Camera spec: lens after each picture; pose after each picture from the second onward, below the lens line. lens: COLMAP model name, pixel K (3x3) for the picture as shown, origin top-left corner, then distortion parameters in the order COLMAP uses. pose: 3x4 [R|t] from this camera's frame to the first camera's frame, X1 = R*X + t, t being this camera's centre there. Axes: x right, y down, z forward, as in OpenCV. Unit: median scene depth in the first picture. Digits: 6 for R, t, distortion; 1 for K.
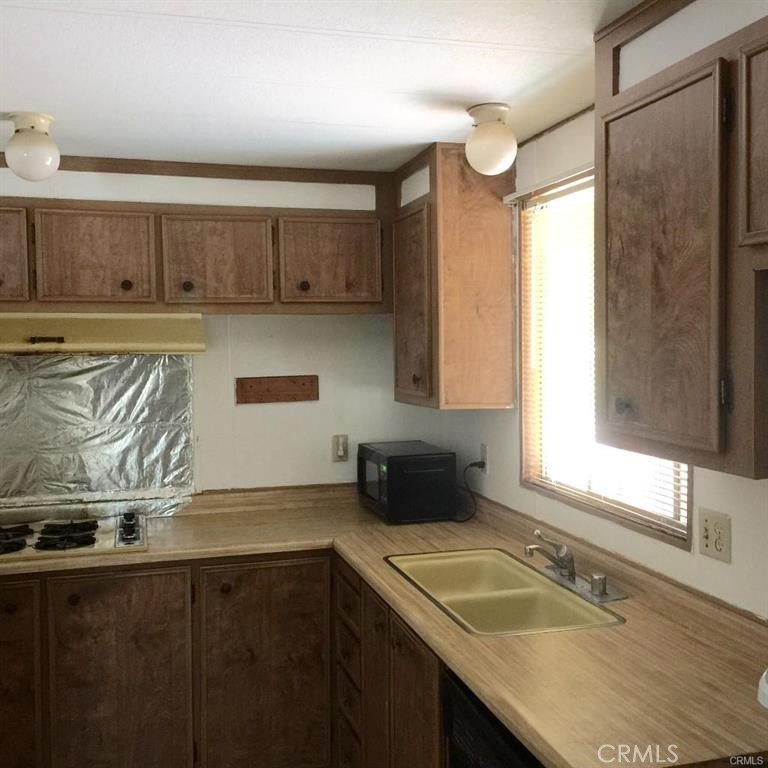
lens RADIAL K [[879.5, 0, 381.7], [0, 879.5, 386.0], [0, 0, 1]] dist [0.047981, 0.000000]
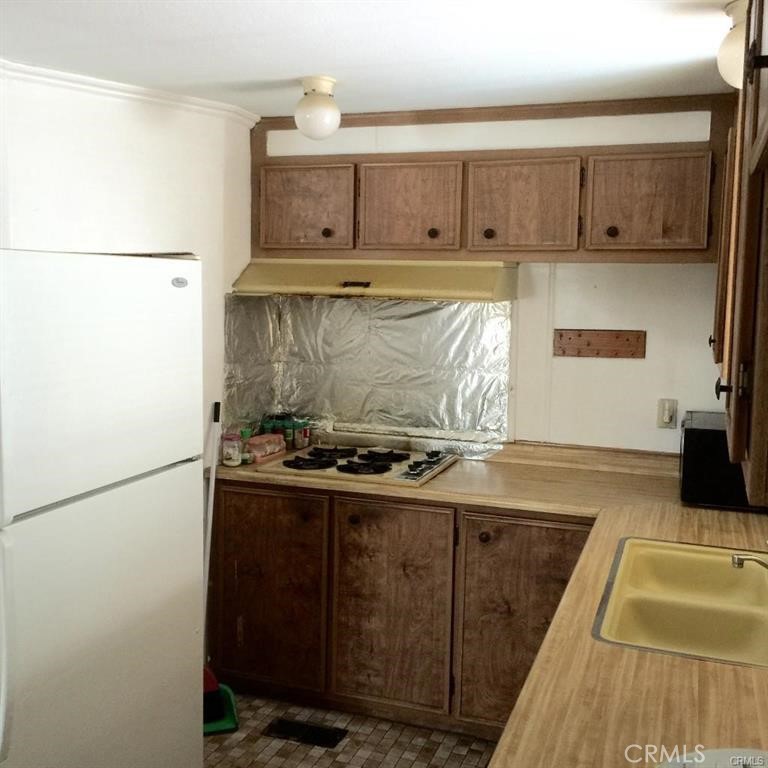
lens RADIAL K [[879.5, 0, 383.1], [0, 879.5, 388.4], [0, 0, 1]] dist [0.047981, 0.000000]
pose [[0.808349, 0.094100, -0.581134, 0.284451], [-0.057138, 0.995023, 0.081641, -0.013892], [0.585924, -0.032790, 0.809702, 0.121137]]
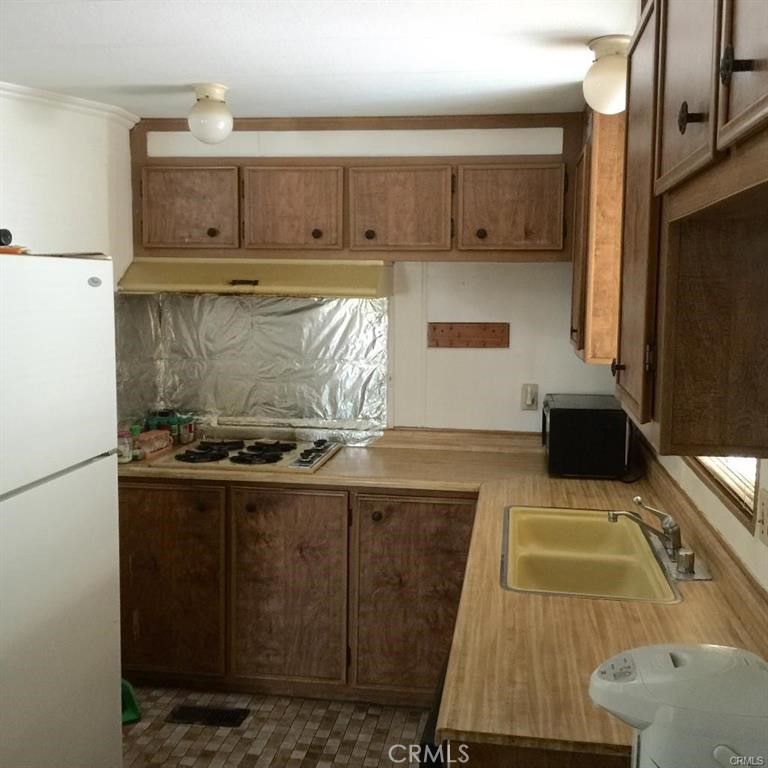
lens RADIAL K [[879.5, 0, 386.1], [0, 879.5, 386.4], [0, 0, 1]] dist [0.047981, 0.000000]
pose [[0.907567, 0.069535, -0.414110, 0.259128], [-0.042569, 0.996349, 0.074006, -0.009682], [0.417744, -0.049537, 0.907213, 0.030261]]
